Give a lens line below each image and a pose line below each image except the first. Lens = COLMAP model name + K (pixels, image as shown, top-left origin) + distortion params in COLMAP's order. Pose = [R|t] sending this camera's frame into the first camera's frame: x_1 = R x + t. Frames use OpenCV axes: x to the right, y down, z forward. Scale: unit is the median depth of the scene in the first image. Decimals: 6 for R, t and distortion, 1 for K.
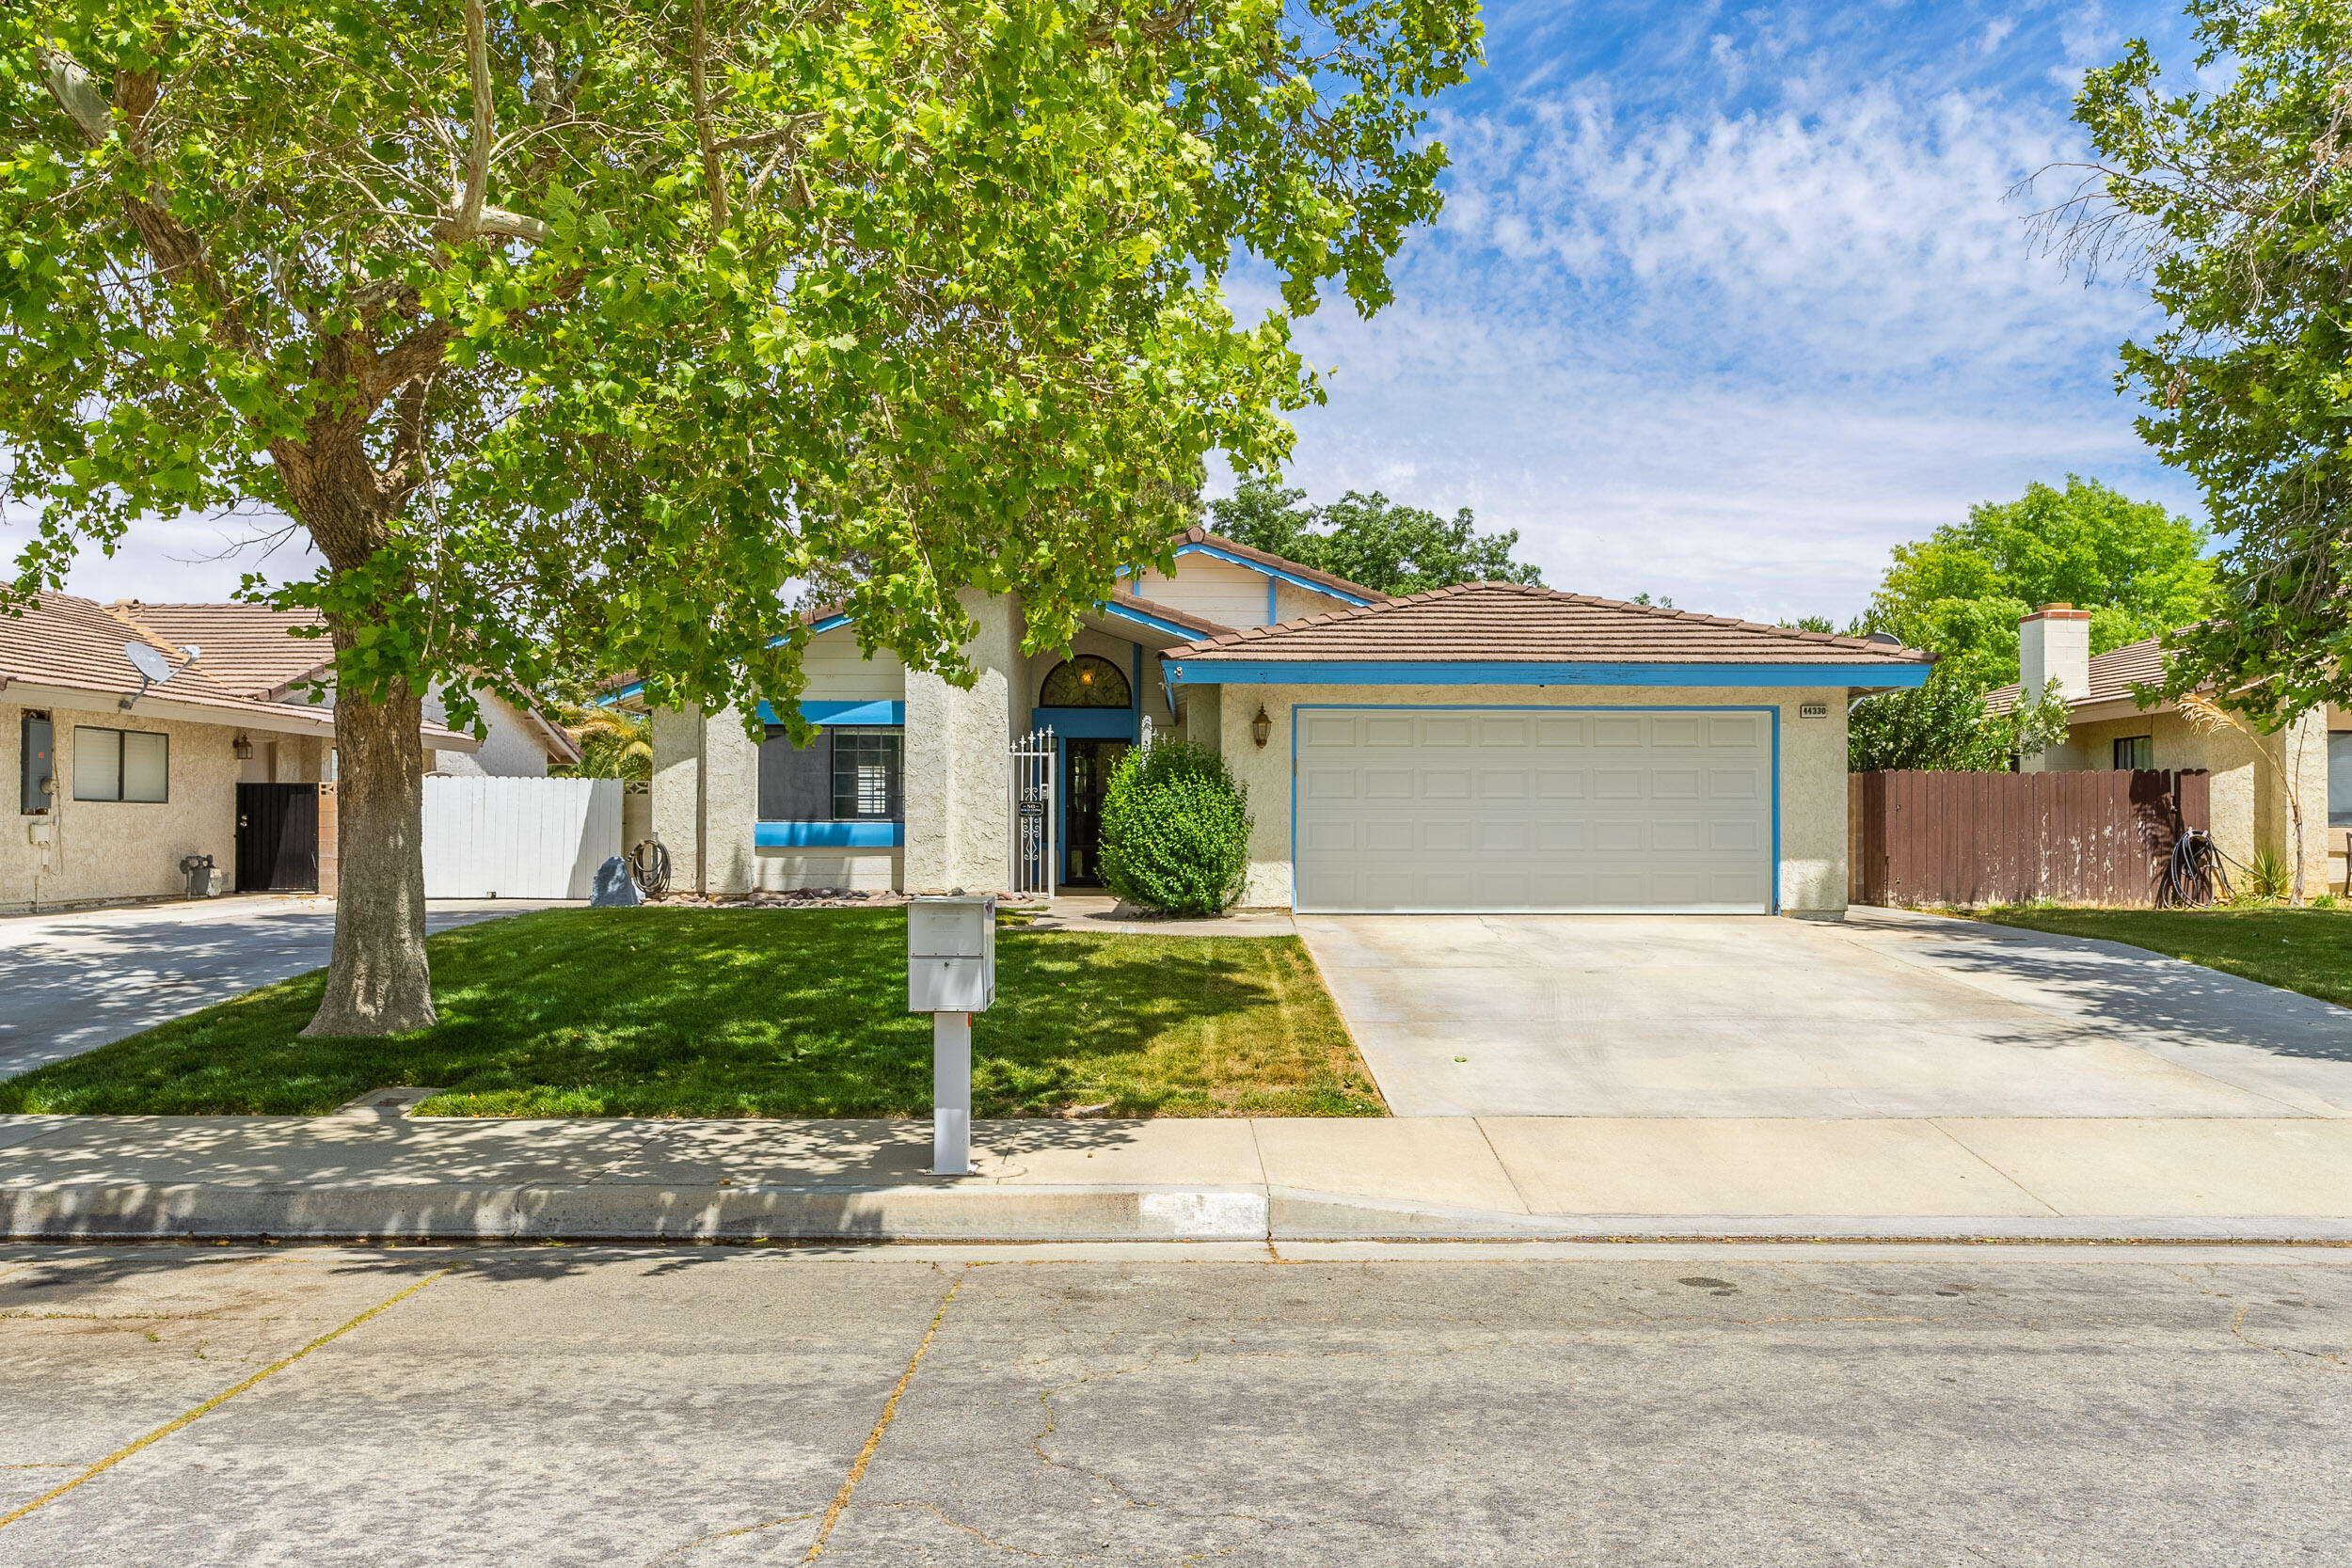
lens RADIAL K [[1692.1, 0, 1167.9], [0, 1692.1, 791.1], [0, 0, 1]] dist [0.001354, 0.002006]
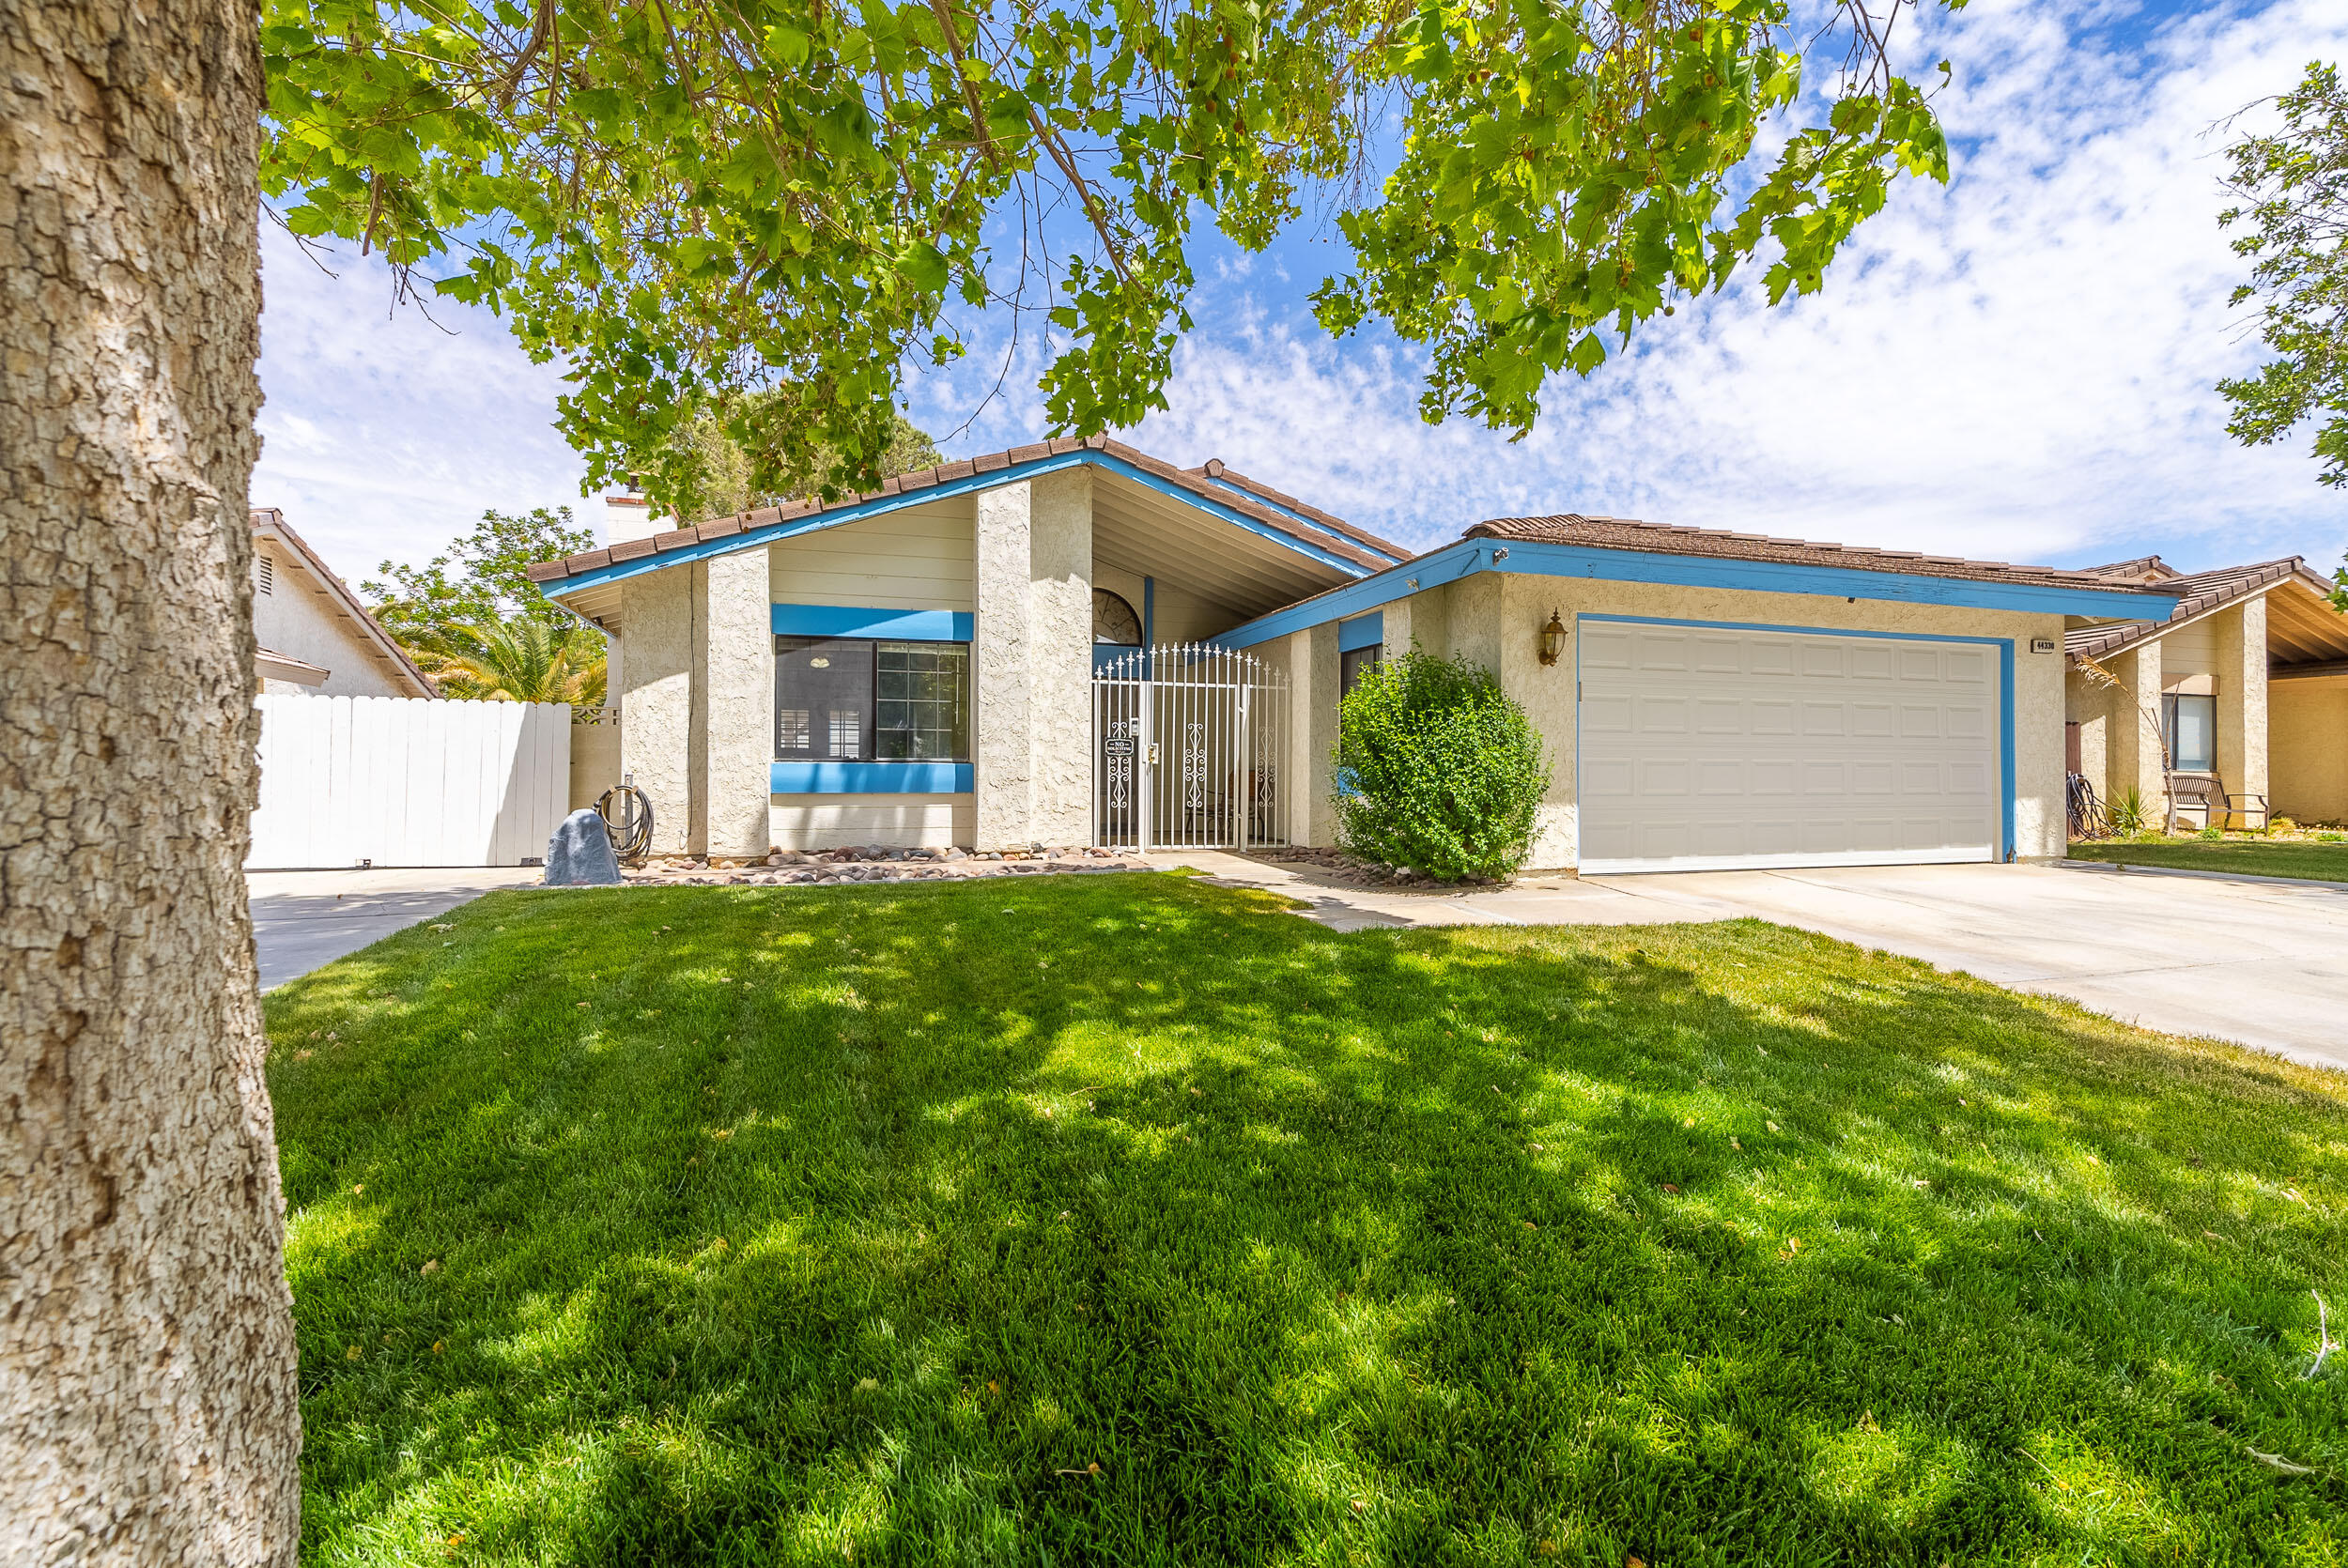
lens RADIAL K [[1051.5, 0, 1181.2], [0, 1051.5, 774.9], [0, 0, 1]] dist [-0.003894, -0.000558]
pose [[0.952426, 0.000087, 0.304770, -0.213428], [-0.006890, 0.999751, 0.021246, 0.013027], [-0.304692, -0.022335, 0.952189, 0.493251]]
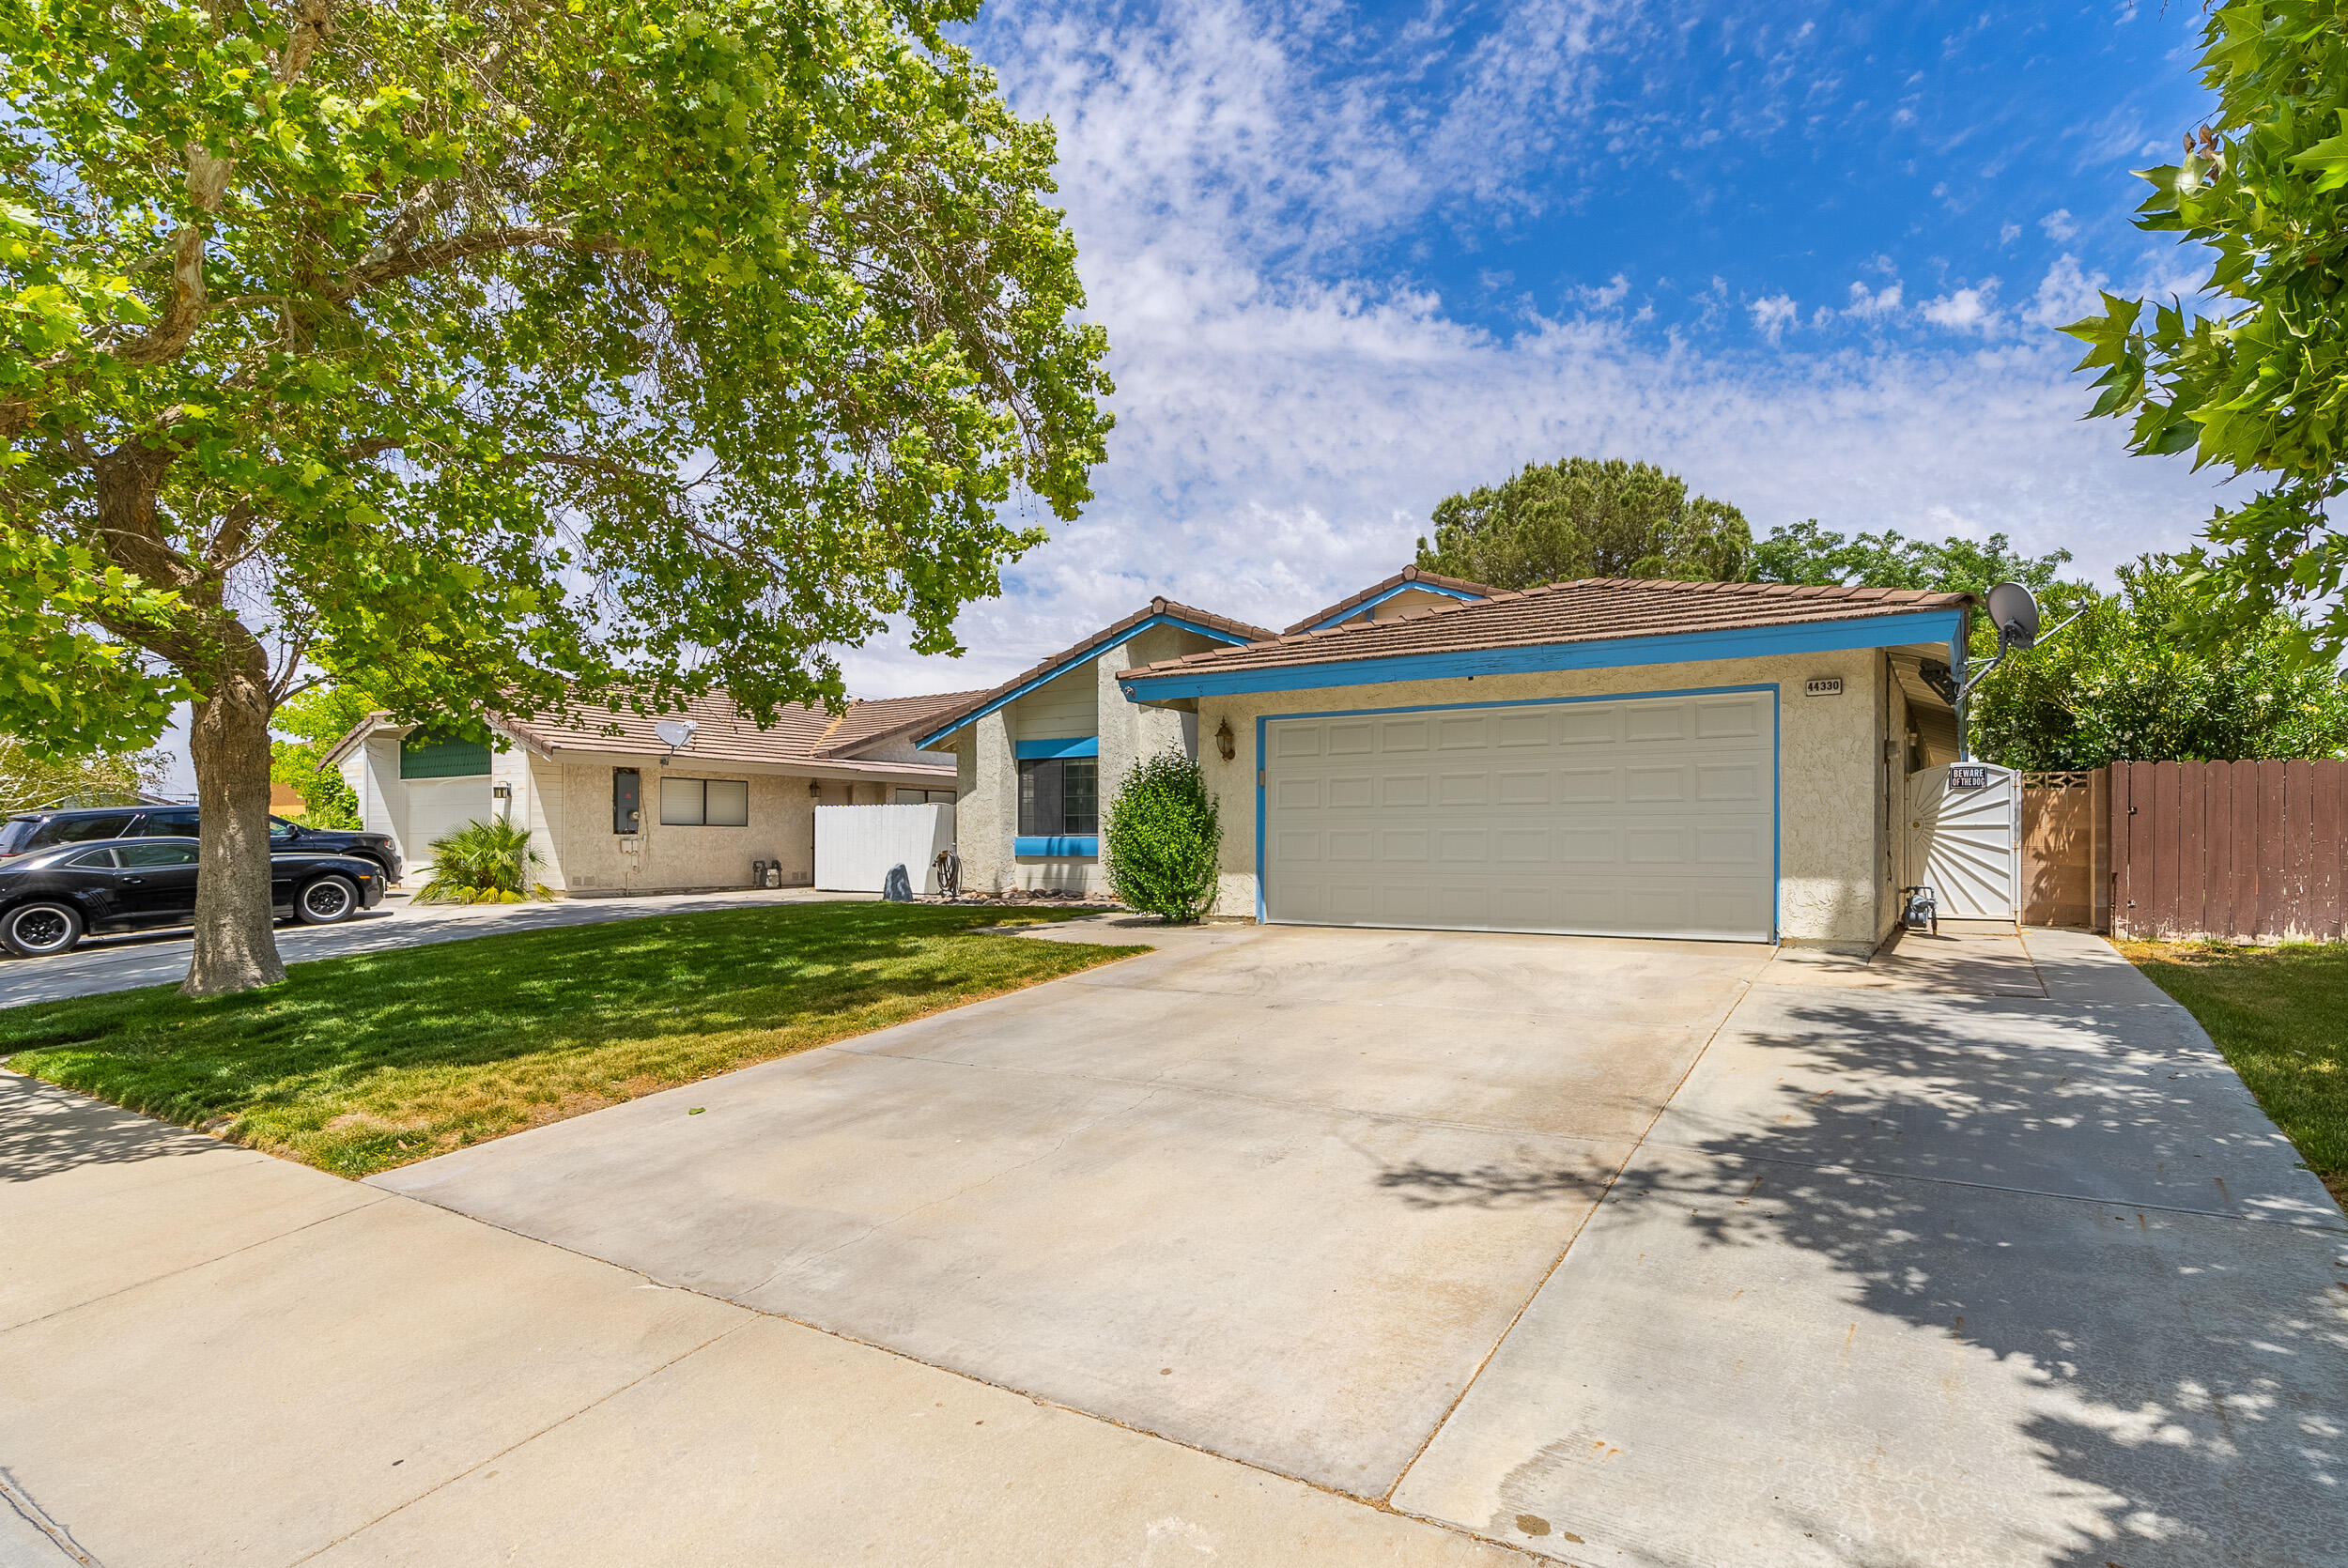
lens RADIAL K [[1154.7, 0, 1244.3], [0, 1154.7, 846.3], [0, 0, 1]] dist [0.005319, 0.000493]
pose [[0.860752, -0.001229, -0.509023, 0.350608], [0.014827, 0.999633, 0.022658, 0.008484], [0.508808, -0.027051, 0.860455, 0.339361]]
